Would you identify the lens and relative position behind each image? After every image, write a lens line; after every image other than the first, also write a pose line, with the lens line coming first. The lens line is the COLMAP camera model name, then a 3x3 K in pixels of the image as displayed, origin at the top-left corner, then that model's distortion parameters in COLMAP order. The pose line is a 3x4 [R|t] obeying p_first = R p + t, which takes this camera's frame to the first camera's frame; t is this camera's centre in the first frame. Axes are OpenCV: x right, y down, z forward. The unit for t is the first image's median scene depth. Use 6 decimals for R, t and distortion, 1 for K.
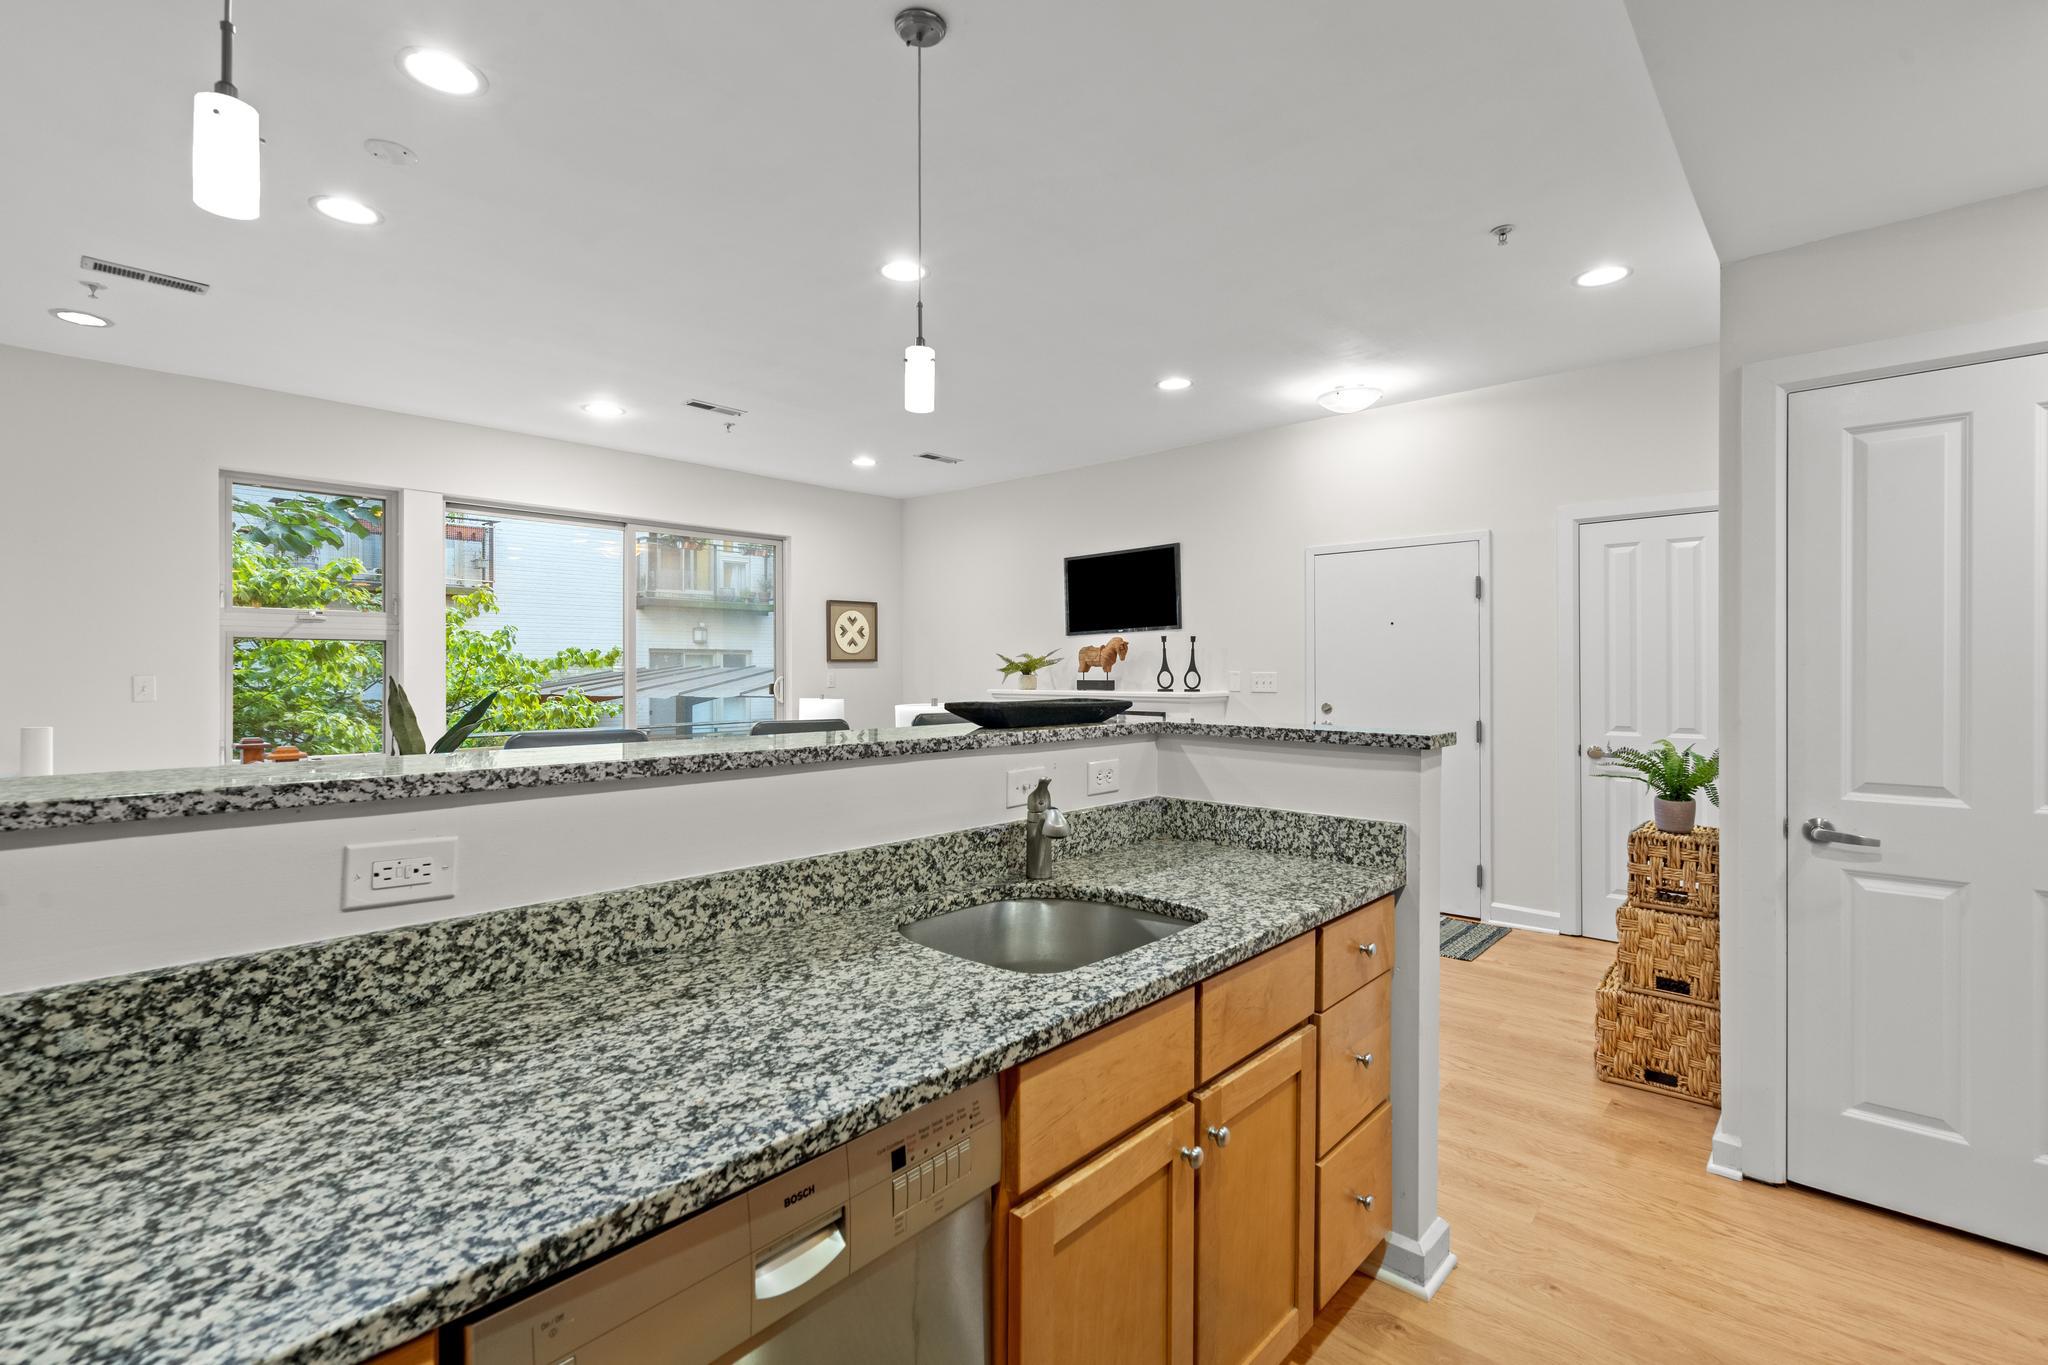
lens RADIAL K [[931.3, 0, 1026.6], [0, 931.3, 677.0], [0, 0, 1]] dist [-0.003626, -0.000335]
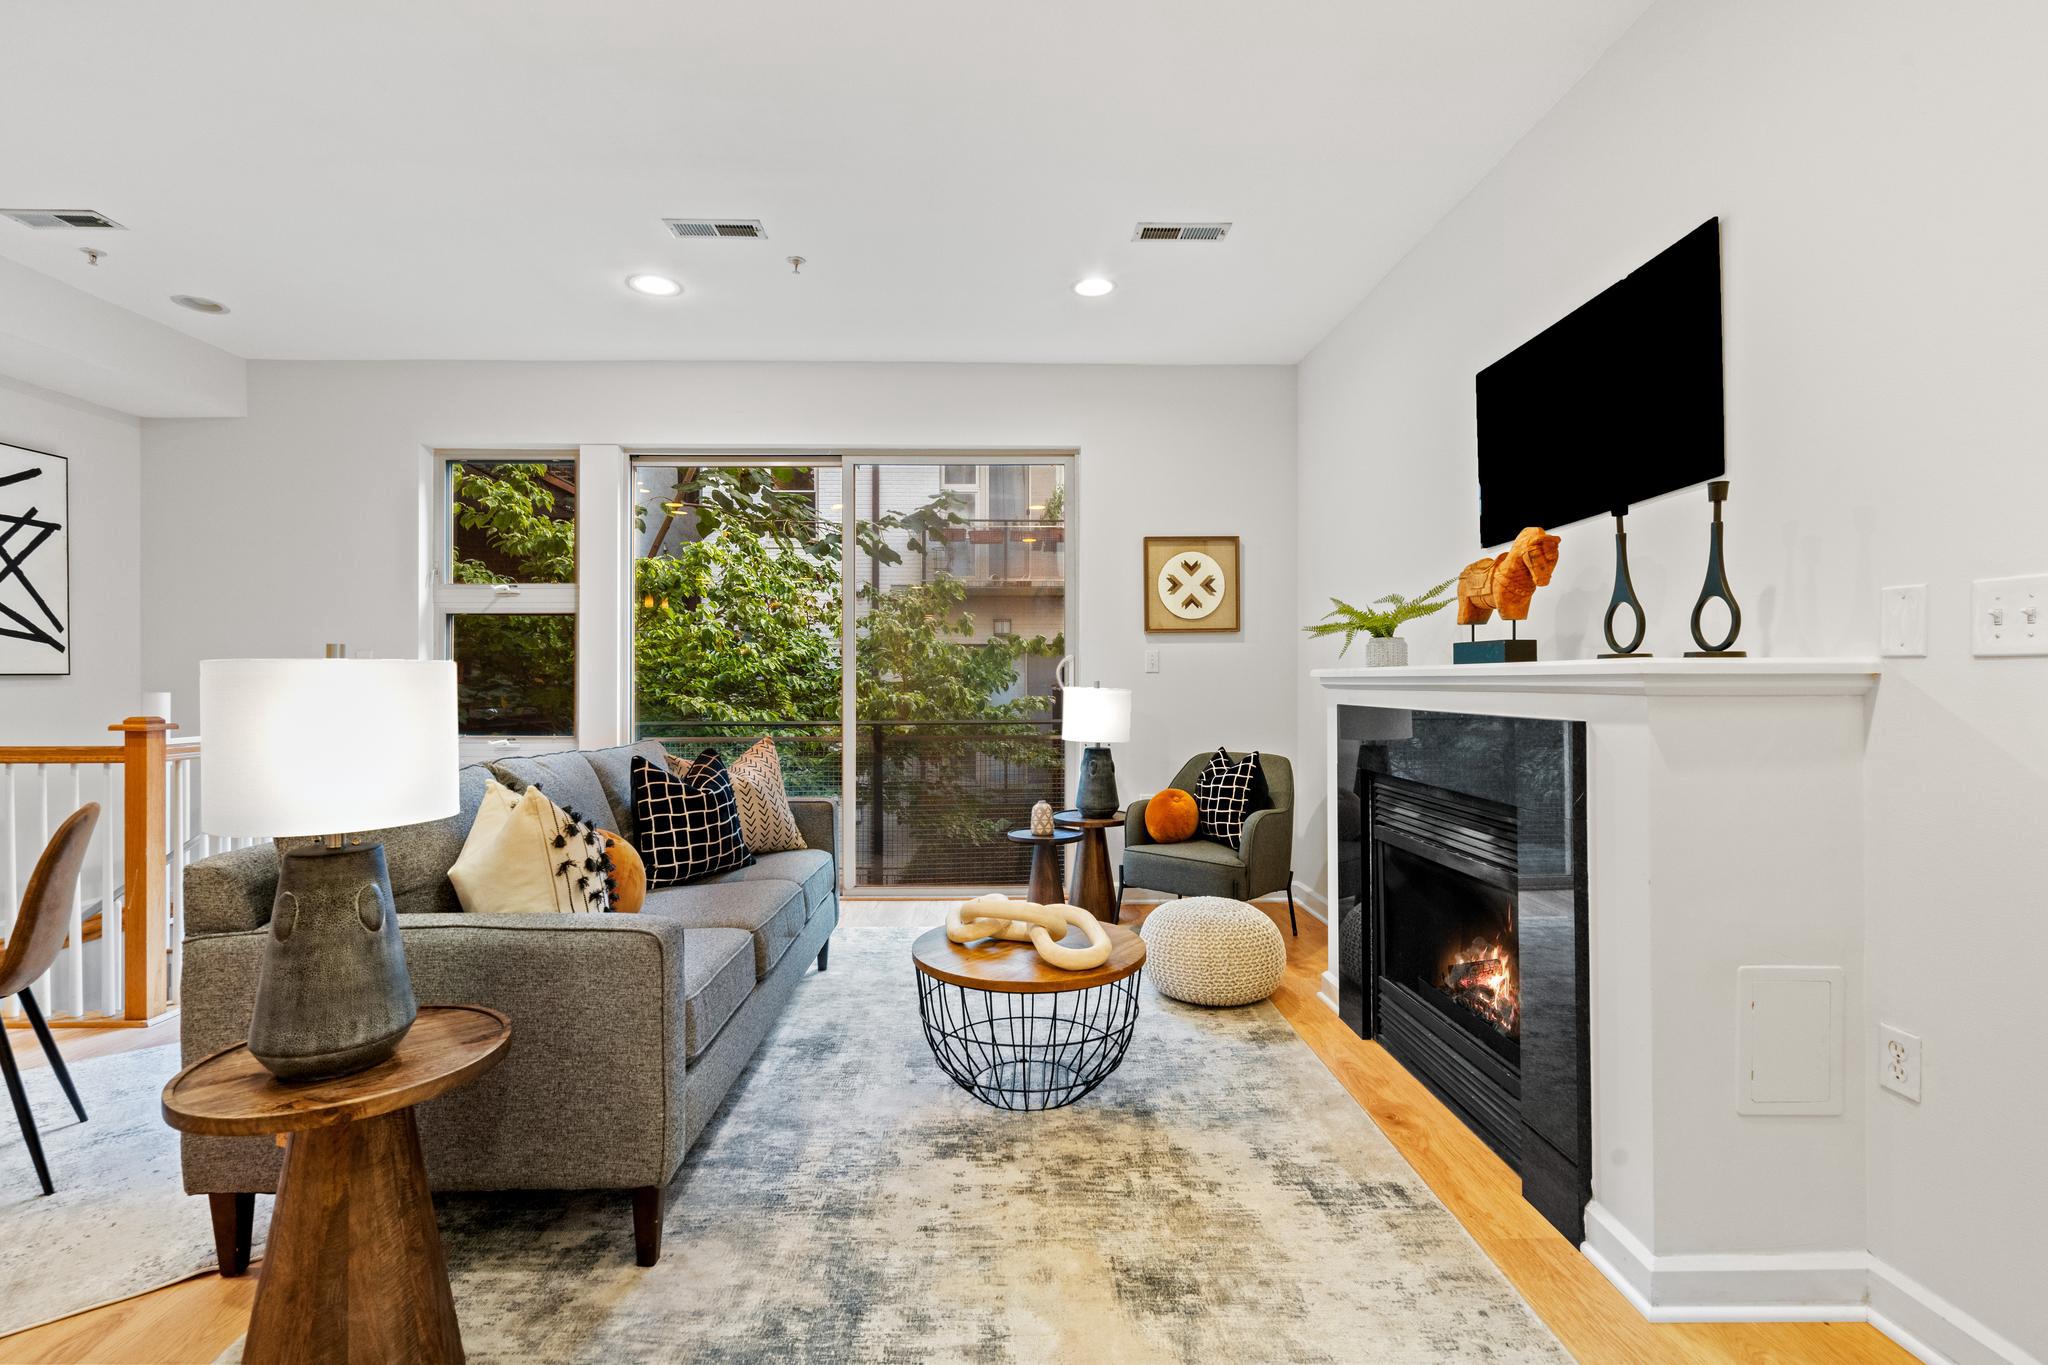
lens RADIAL K [[931.3, 0, 1026.6], [0, 931.3, 677.0], [0, 0, 1]] dist [-0.003626, -0.000335]
pose [[0.691131, -0.002997, -0.722723, 0.219965], [-0.005135, 0.999946, -0.009057, 0.022960], [0.722711, 0.009971, 0.691078, 0.558637]]
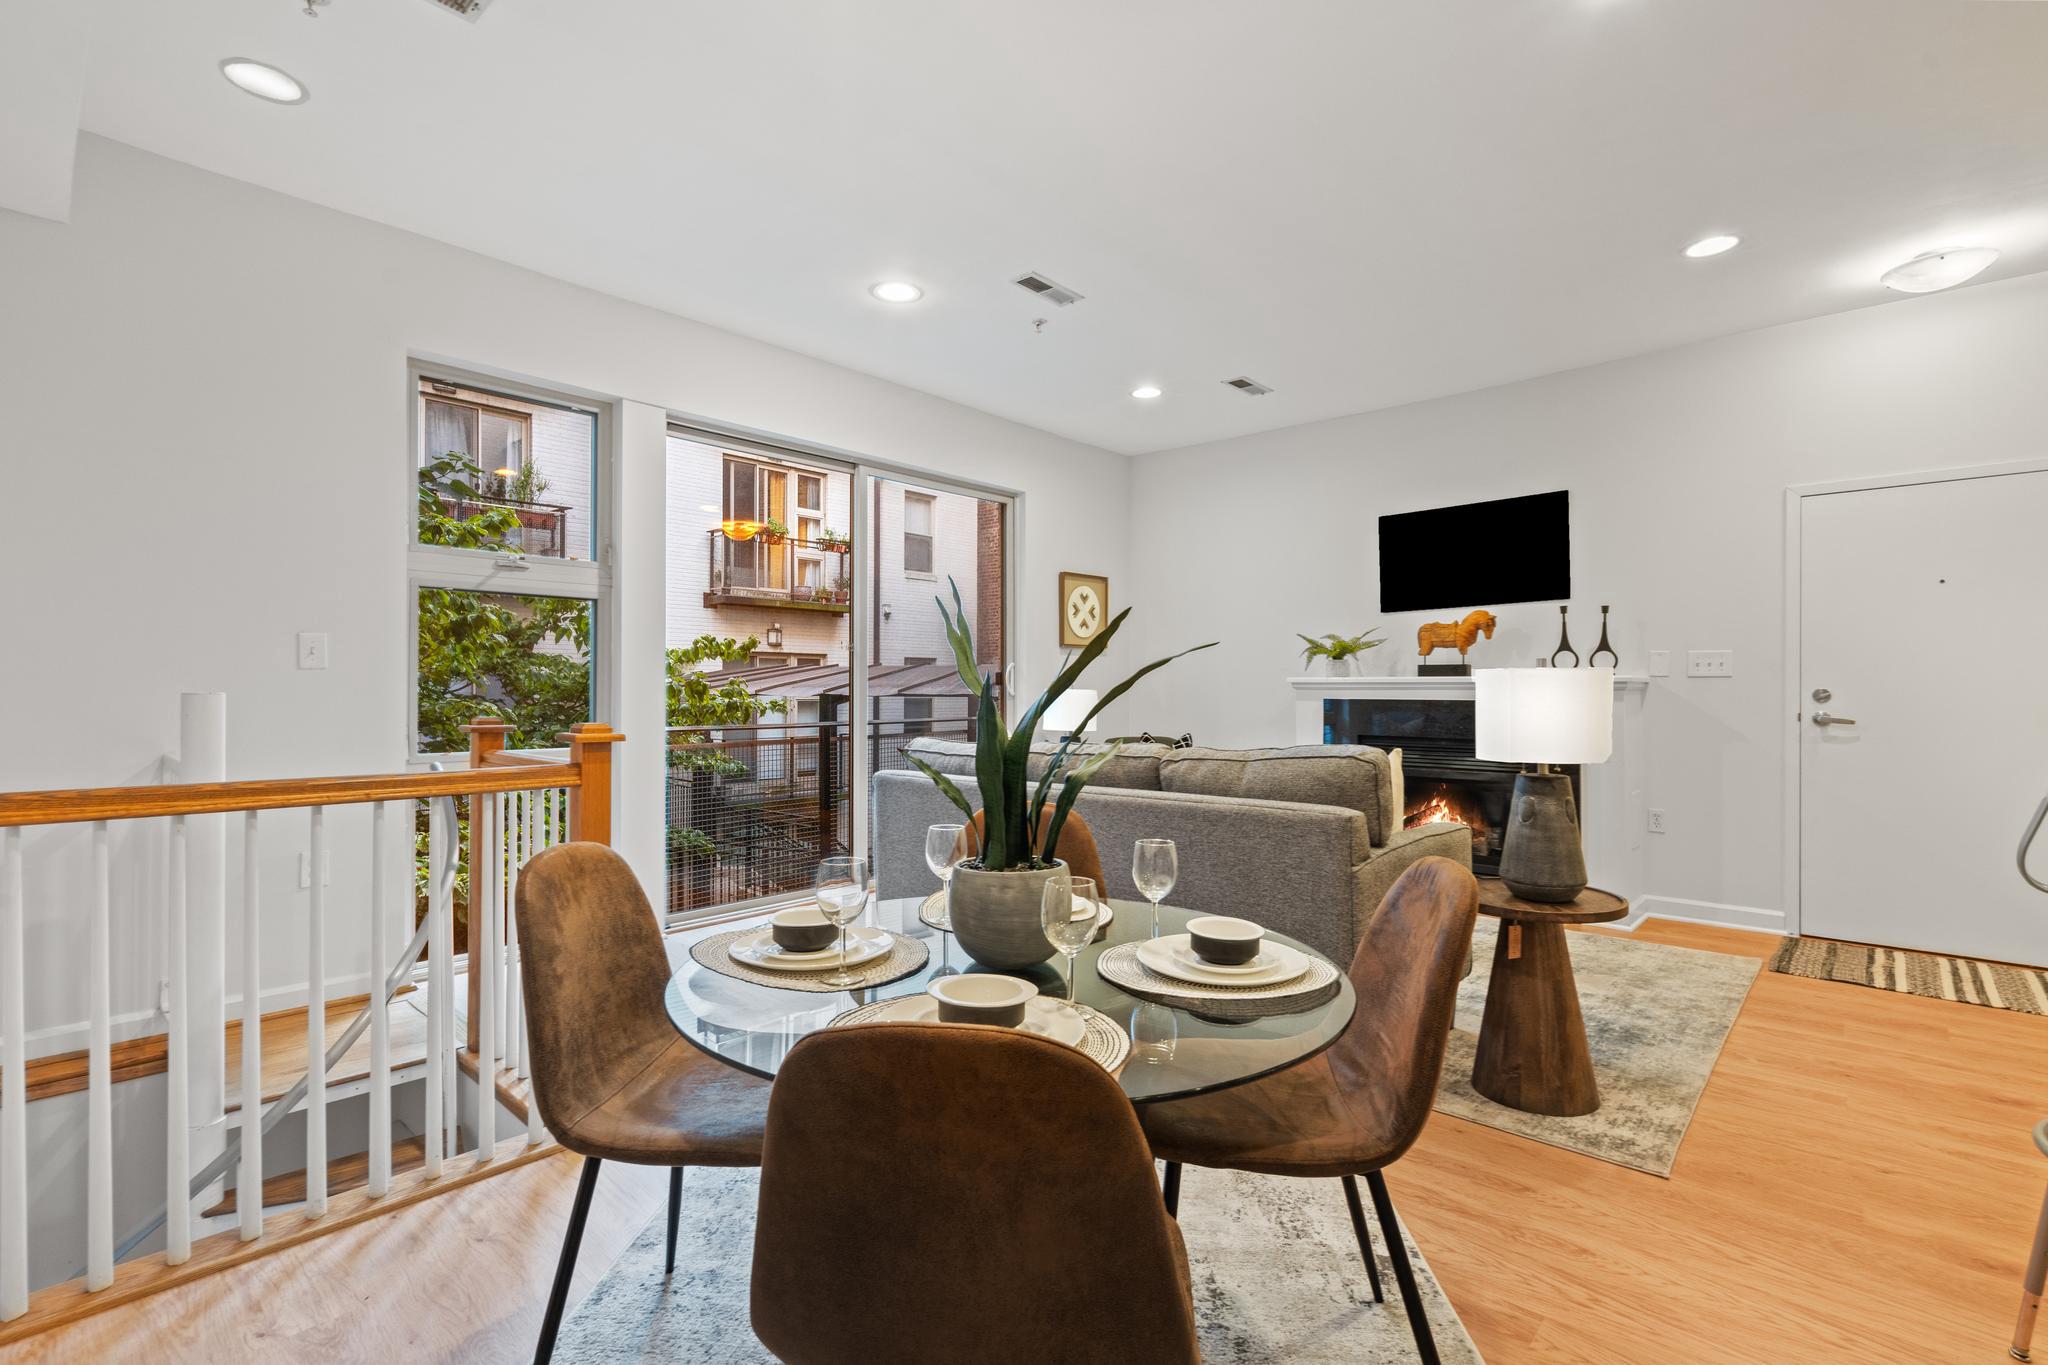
lens RADIAL K [[930.9, 0, 1021.1], [0, 930.9, 686.4], [0, 0, 1]] dist [-0.001247, 0.000249]
pose [[0.999985, 0.004158, 0.003584, -0.283226], [-0.004124, 0.999948, -0.009333, 0.029953], [-0.003622, 0.009318, 0.999950, 0.199781]]
